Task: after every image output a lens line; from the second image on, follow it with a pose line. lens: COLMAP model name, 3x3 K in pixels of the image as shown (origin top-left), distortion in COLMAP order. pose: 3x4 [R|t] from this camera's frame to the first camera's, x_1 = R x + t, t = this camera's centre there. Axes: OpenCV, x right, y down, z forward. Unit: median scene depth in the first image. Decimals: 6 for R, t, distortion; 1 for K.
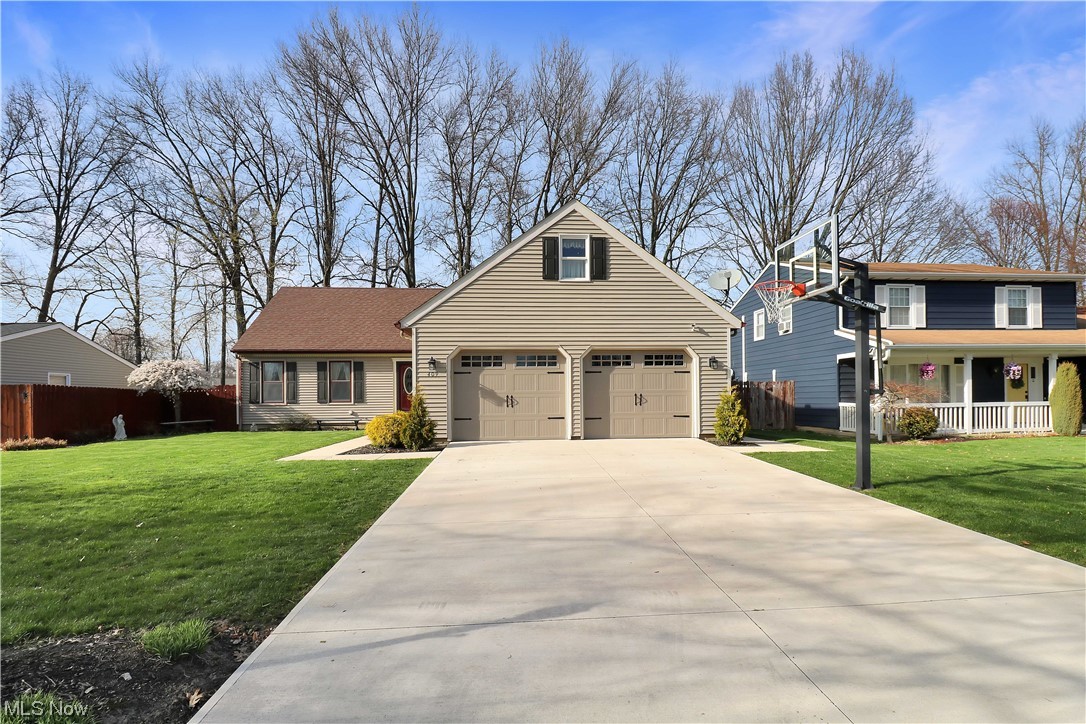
lens RADIAL K [[512.4, 0, 563.2], [0, 512.4, 352.0], [0, 0, 1]] dist [-0.001561, -0.012802]
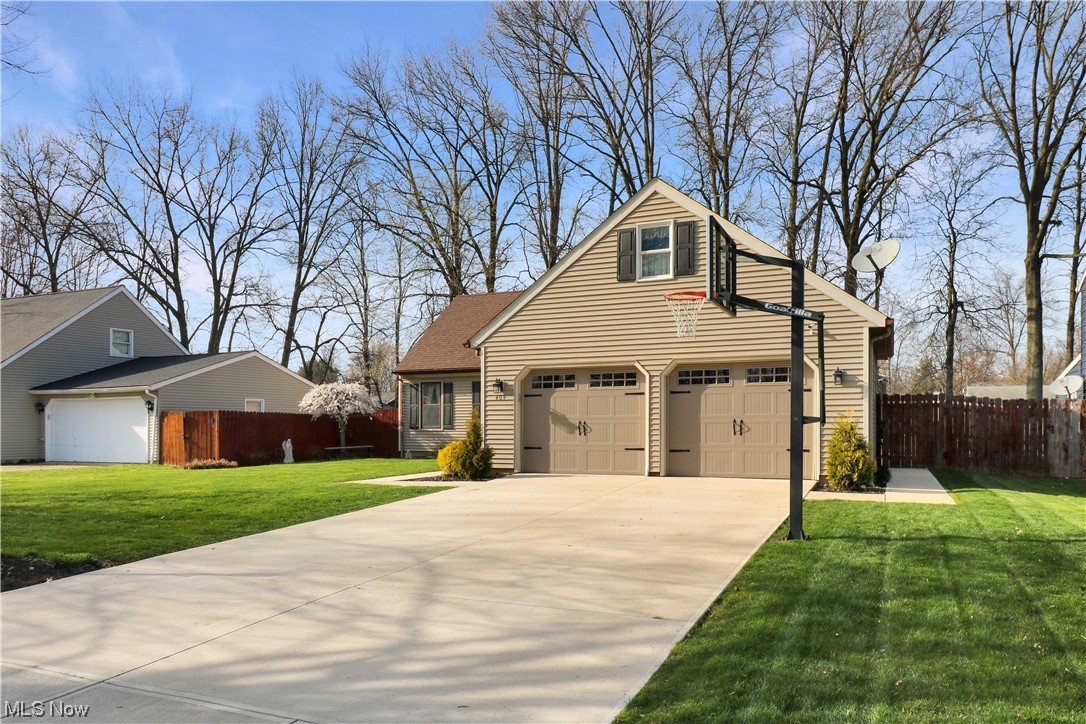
lens RADIAL K [[732.7, 0, 543.2], [0, 732.7, 345.1], [0, 0, 1]] dist [0.002471, 0.000201]
pose [[0.883365, -0.045173, -0.466503, 0.393715], [0.037302, 0.998963, -0.026099, -0.011914], [0.467198, 0.005653, 0.884135, -0.102948]]
